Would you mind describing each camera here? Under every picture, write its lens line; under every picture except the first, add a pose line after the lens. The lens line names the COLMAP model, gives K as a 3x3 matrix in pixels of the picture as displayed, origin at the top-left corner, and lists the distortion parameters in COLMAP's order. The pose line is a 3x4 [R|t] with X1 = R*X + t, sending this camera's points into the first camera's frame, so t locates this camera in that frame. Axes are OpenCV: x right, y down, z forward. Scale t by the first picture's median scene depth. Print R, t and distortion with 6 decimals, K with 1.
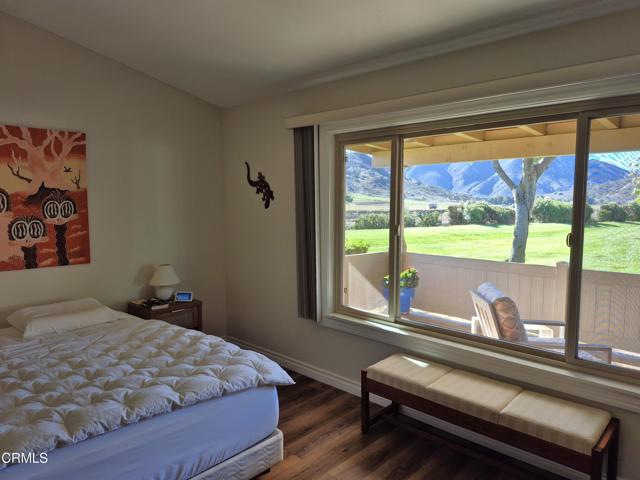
lens RADIAL K [[444.6, 0, 319.2], [0, 444.6, 242.0], [0, 0, 1]] dist [0.058924, -0.026166]
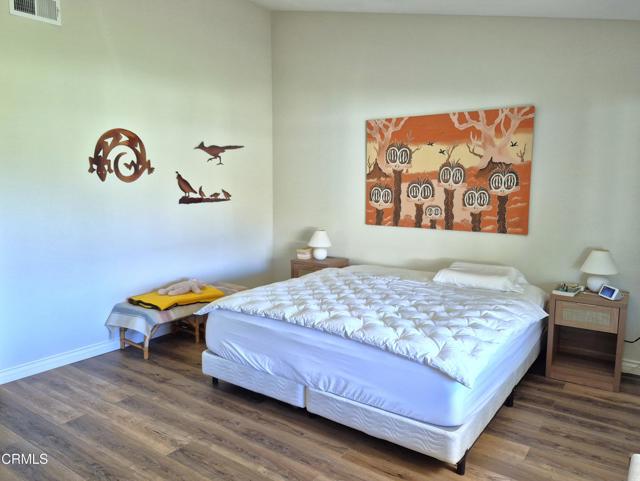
lens RADIAL K [[486.2, 0, 320.7], [0, 486.2, 241.5], [0, 0, 1]] dist [0.037477, -0.001449]
pose [[0.131987, 0.126214, -0.983183, 0.559969], [-0.094781, 0.988923, 0.114227, -0.022330], [0.986710, 0.078110, 0.142488, 0.417780]]
